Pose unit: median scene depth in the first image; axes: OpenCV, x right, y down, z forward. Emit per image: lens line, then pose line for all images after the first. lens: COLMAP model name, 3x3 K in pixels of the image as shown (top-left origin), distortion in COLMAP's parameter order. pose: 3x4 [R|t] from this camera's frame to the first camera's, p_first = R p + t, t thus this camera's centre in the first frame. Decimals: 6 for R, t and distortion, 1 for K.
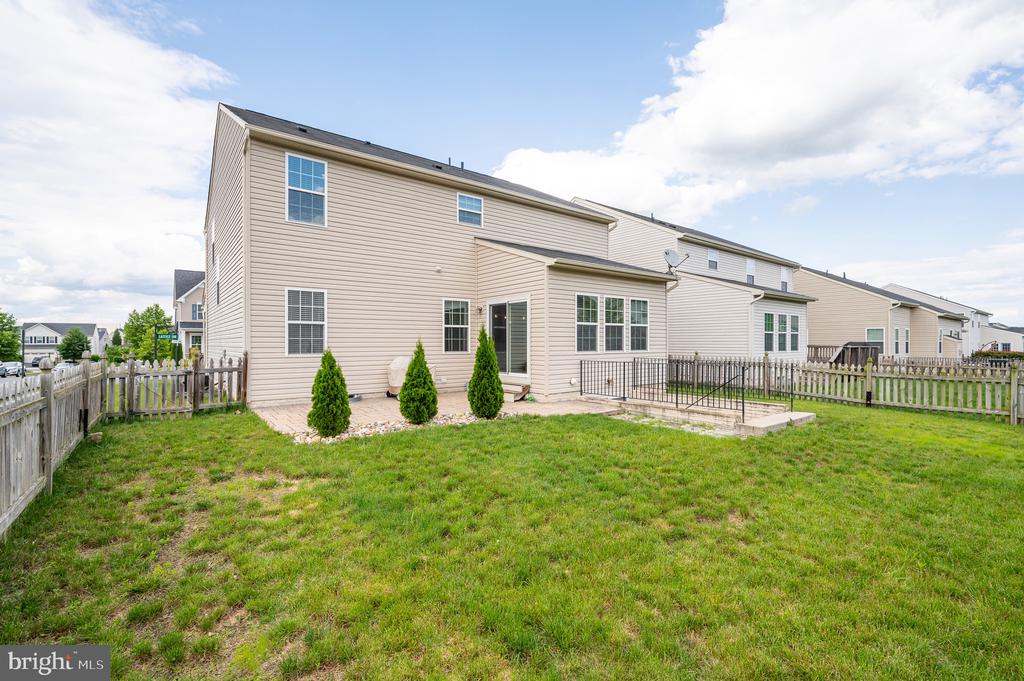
lens RADIAL K [[475.3, 0, 505.8], [0, 475.3, 338.5], [0, 0, 1]] dist [-0.005558, -0.000068]
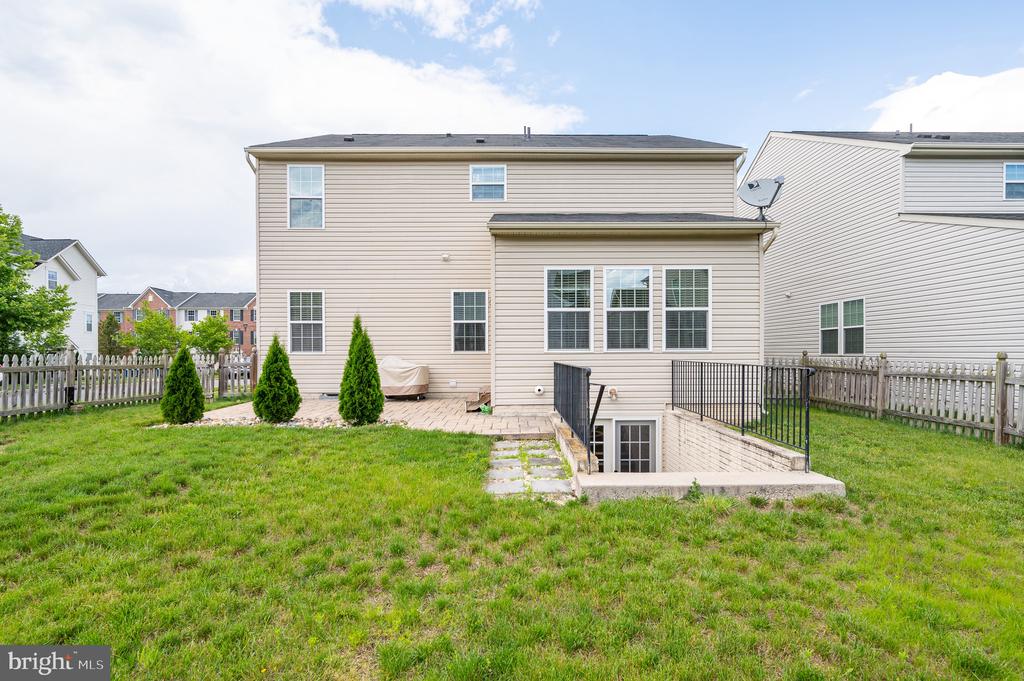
lens RADIAL K [[475.3, 0, 510.7], [0, 475.3, 350.4], [0, 0, 1]] dist [-0.005558, -0.000068]
pose [[0.795798, 0.003101, -0.605554, 0.493636], [0.015045, 0.999577, 0.024890, 0.008769], [0.605375, -0.028918, 0.795415, 0.358875]]
